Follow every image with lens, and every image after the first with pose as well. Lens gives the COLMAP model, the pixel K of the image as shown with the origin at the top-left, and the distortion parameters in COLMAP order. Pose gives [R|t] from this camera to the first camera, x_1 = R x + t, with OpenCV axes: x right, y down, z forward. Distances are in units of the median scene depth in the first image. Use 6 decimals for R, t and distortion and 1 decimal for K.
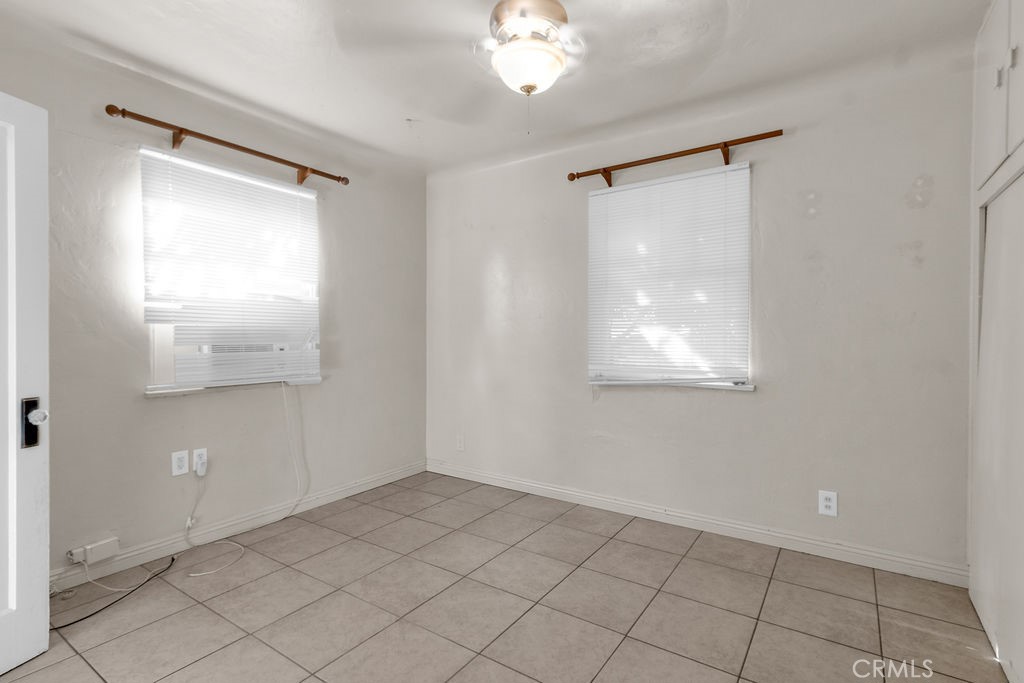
lens RADIAL K [[489.2, 0, 505.3], [0, 489.2, 340.1], [0, 0, 1]] dist [0.003352, 0.000814]
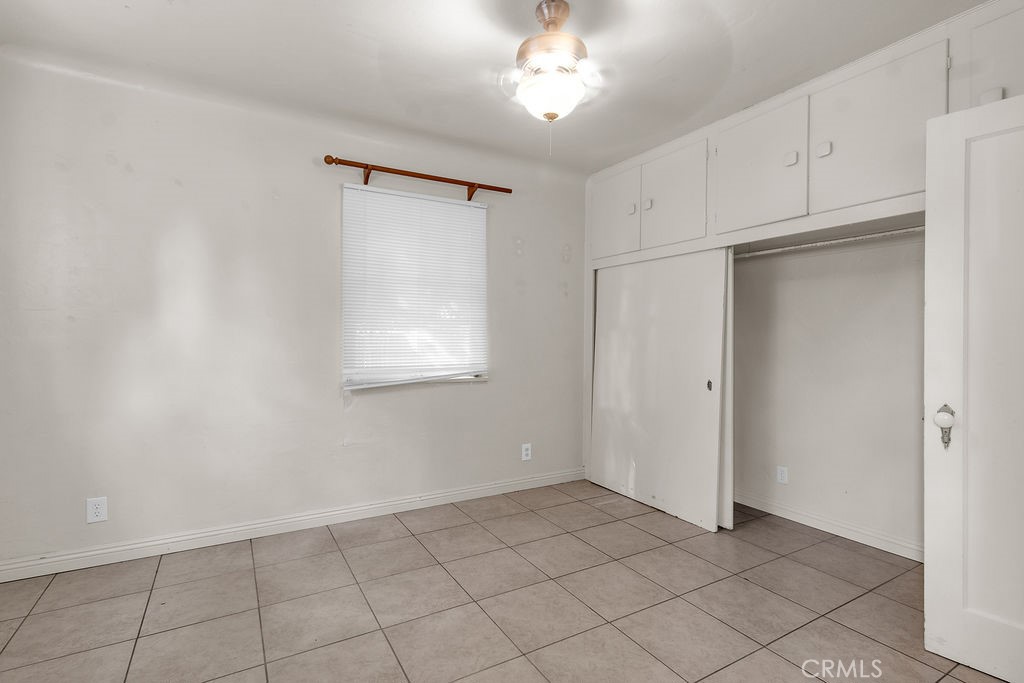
lens RADIAL K [[489.2, 0, 505.3], [0, 489.2, 340.1], [0, 0, 1]] dist [0.003352, 0.000814]
pose [[0.428514, -0.002882, 0.903530, -0.637789], [0.001610, 0.999996, 0.002426, -0.007501], [-0.903534, 0.000415, 0.428517, 0.390461]]
